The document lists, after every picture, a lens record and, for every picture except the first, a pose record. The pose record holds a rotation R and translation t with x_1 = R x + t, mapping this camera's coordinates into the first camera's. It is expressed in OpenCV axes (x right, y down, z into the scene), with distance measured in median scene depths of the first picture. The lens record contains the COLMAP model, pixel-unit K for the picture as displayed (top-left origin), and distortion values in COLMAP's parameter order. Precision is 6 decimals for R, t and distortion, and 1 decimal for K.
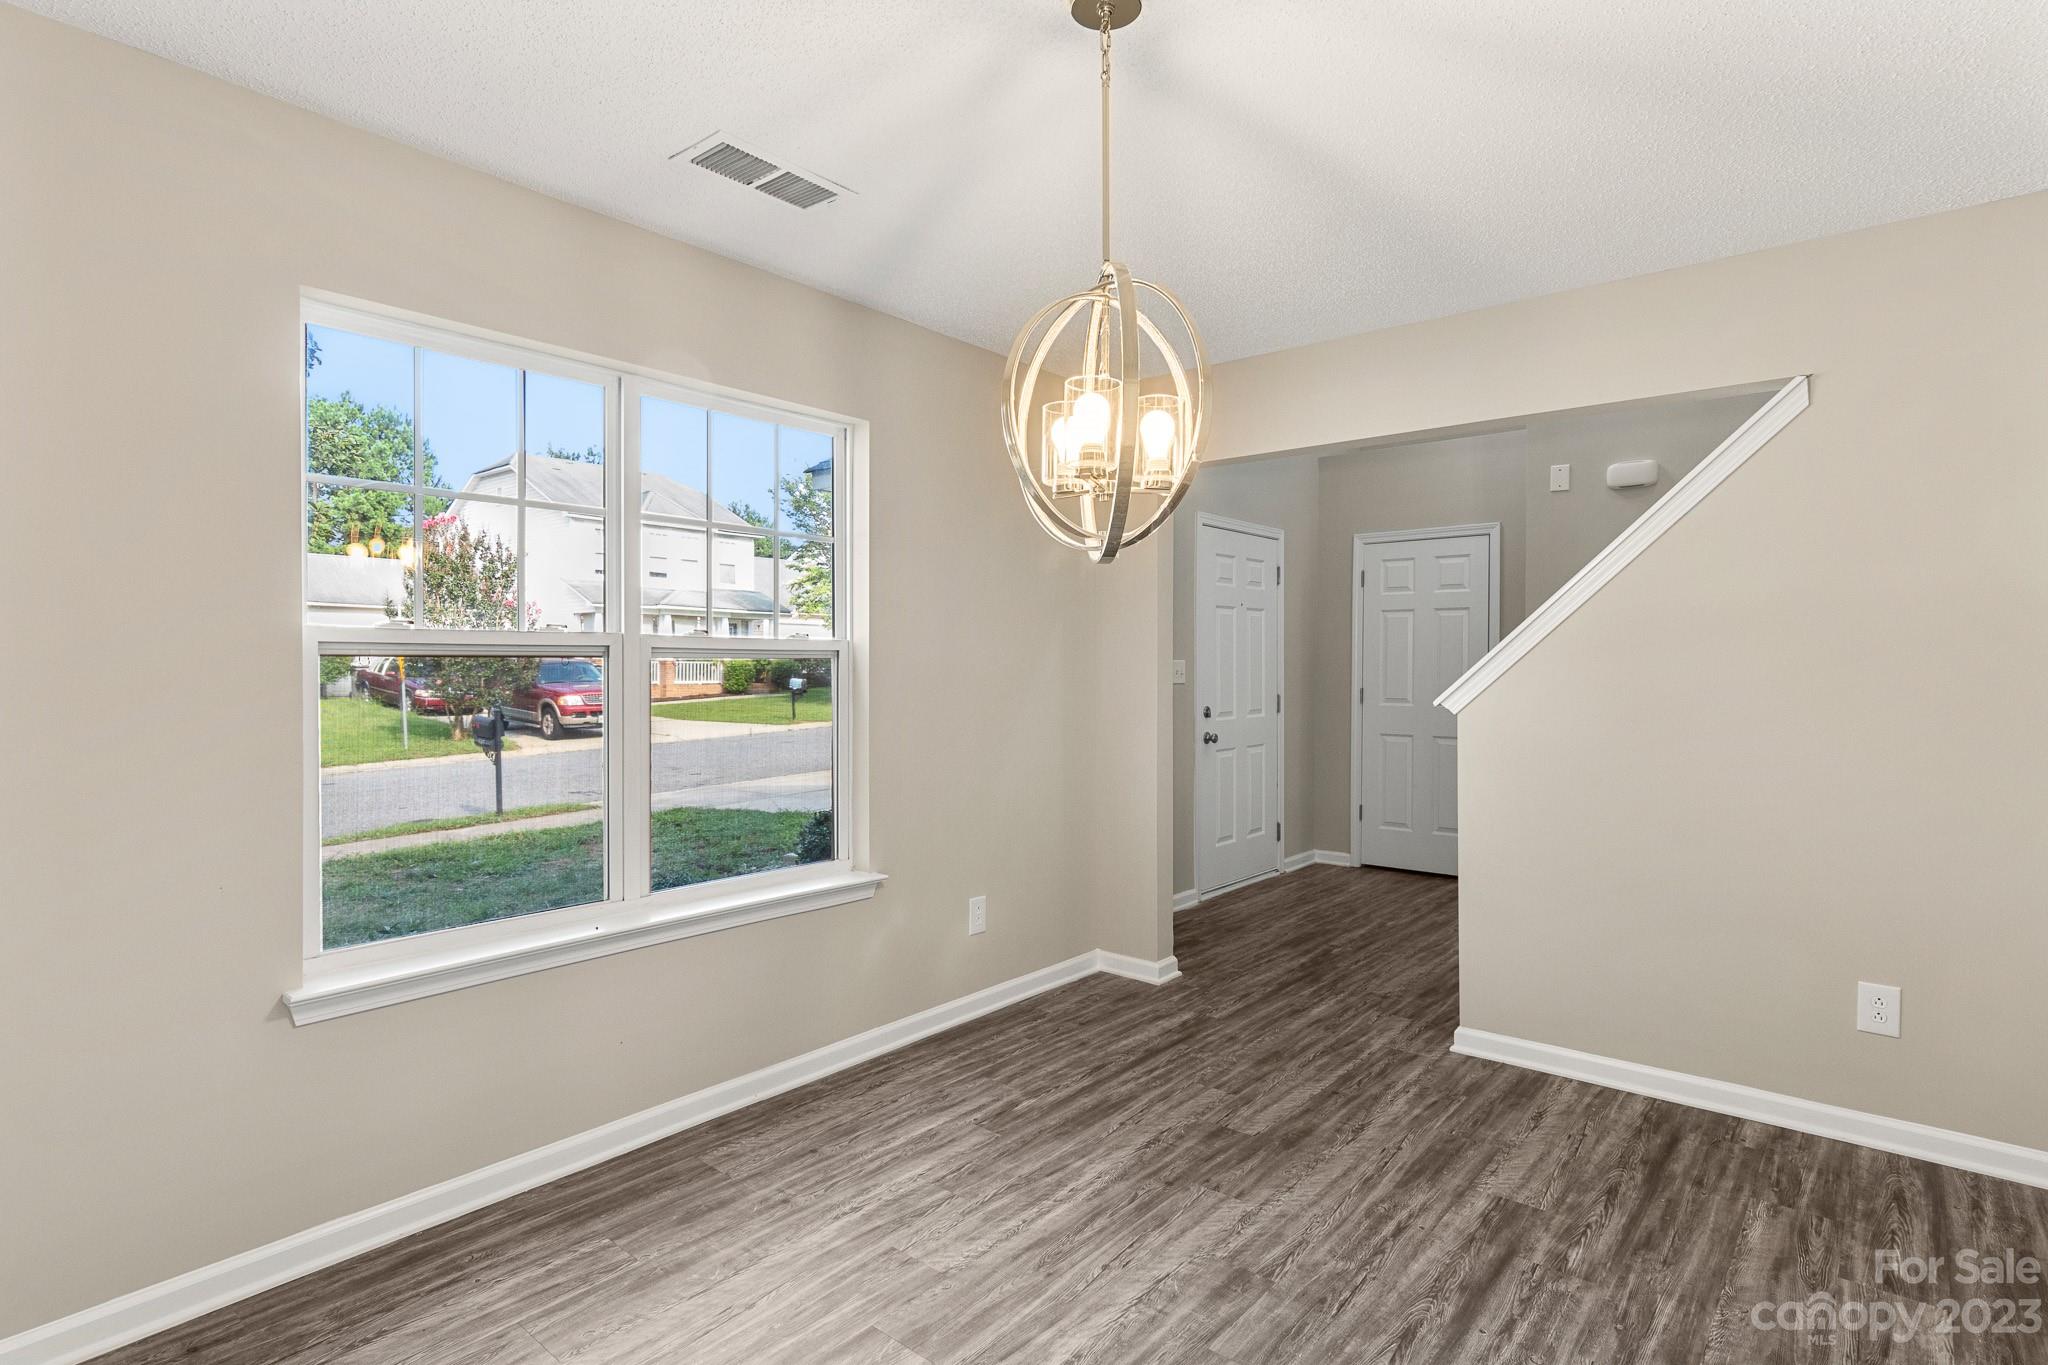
lens RADIAL K [[1058.6, 0, 1024.9], [0, 1058.6, 677.1], [0, 0, 1]] dist [-0.001255, -0.000011]
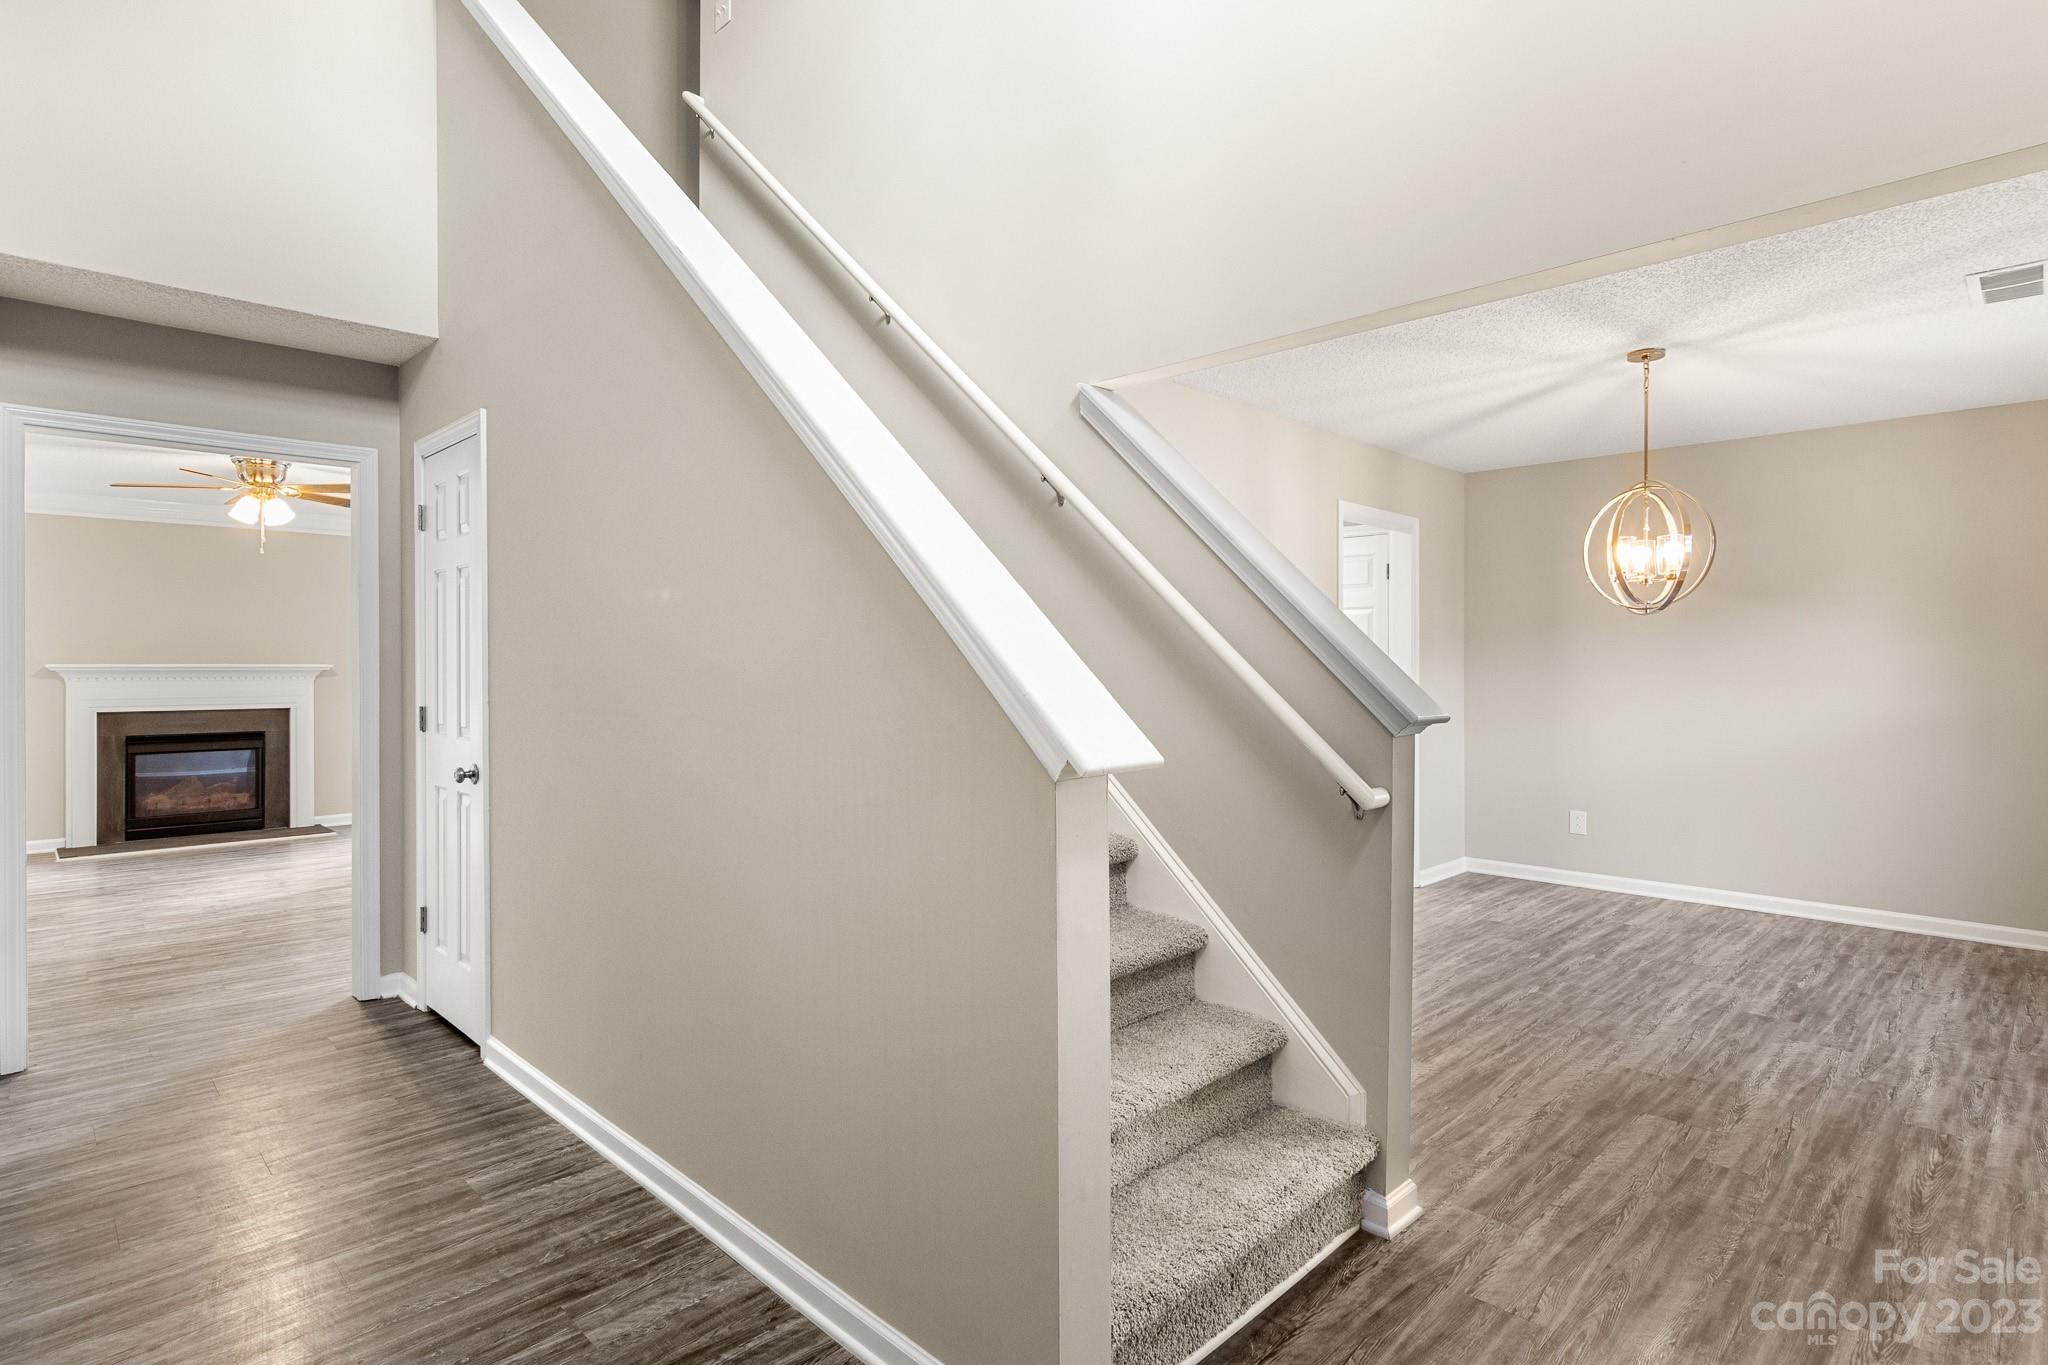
lens RADIAL K [[1058.6, 0, 1028.0], [0, 1058.6, 674.4], [0, 0, 1]] dist [-0.001255, -0.000011]
pose [[-0.996274, 0.001214, 0.086233, 0.717353], [0.002912, 0.999804, 0.019565, -0.021168], [-0.086193, 0.019744, -0.996083, 2.043229]]
